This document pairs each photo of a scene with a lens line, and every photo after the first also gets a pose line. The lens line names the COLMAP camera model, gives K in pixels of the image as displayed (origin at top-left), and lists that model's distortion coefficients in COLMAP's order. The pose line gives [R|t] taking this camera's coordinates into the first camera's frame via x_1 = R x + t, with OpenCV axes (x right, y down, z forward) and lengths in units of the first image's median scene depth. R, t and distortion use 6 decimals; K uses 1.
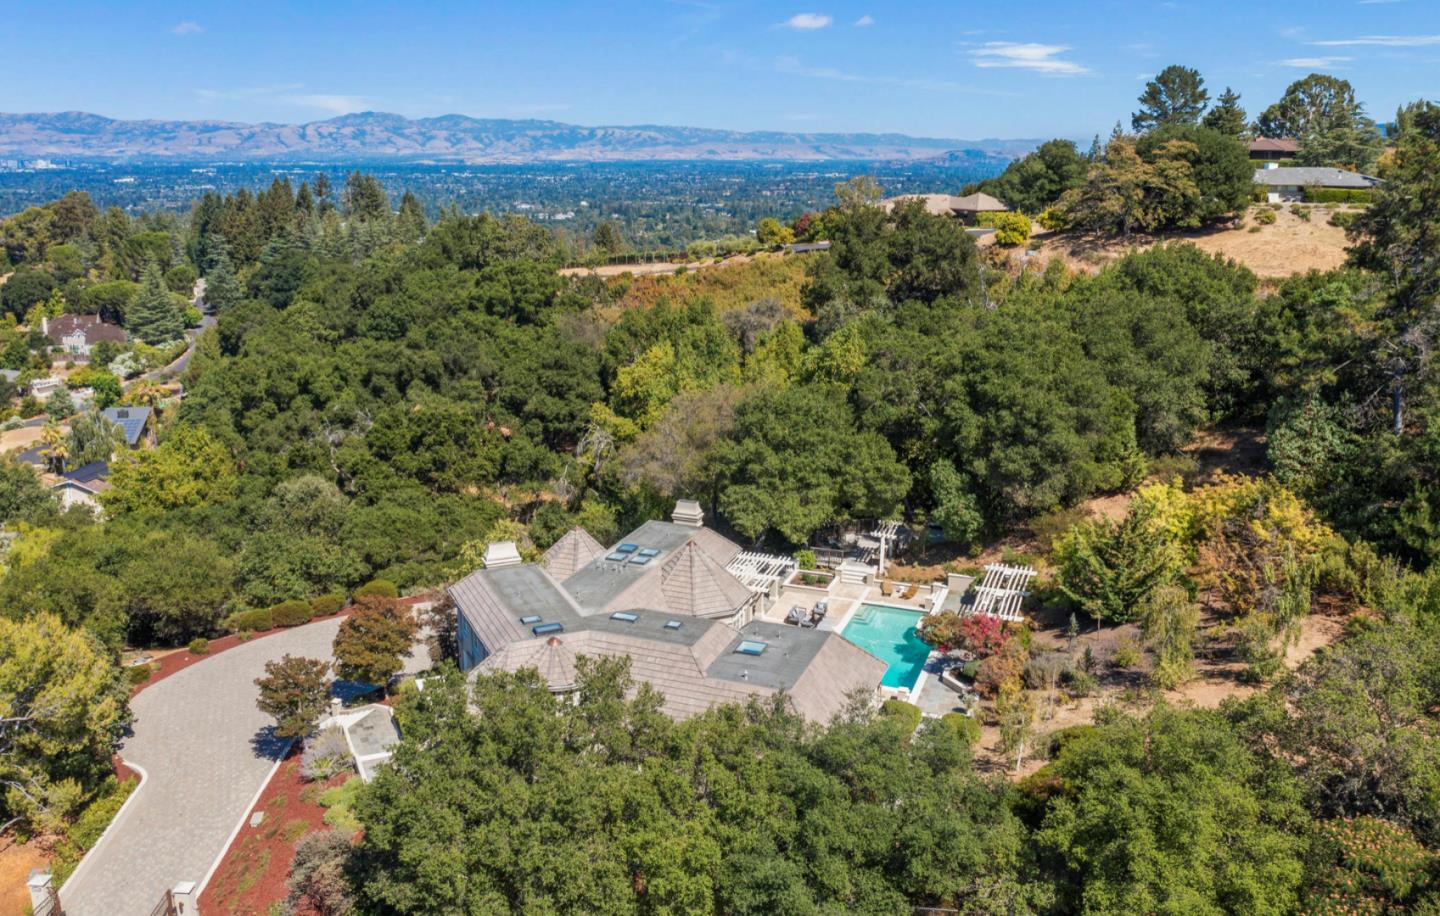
lens RADIAL K [[1170.2, 0, 717.2], [0, 1170.2, 447.7], [0, 0, 1]] dist [-0.030631, 0.002397]
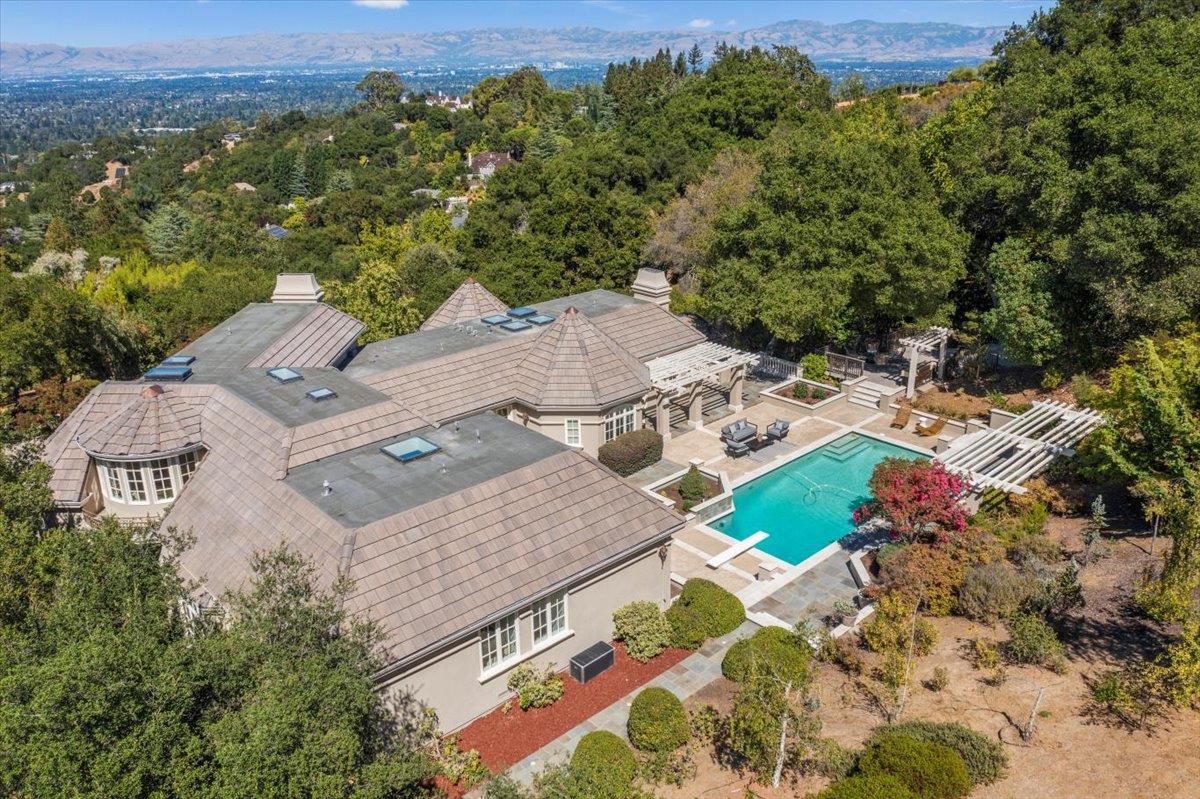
lens RADIAL K [[914.2, 0, 601.1], [0, 914.2, 411.7], [0, 0, 1]] dist [-0.044789, 0.012982]
pose [[0.890432, 0.142811, -0.432129, 0.218108], [-0.085079, 0.984987, 0.150209, 0.049068], [0.447093, -0.096986, 0.889214, 0.425466]]
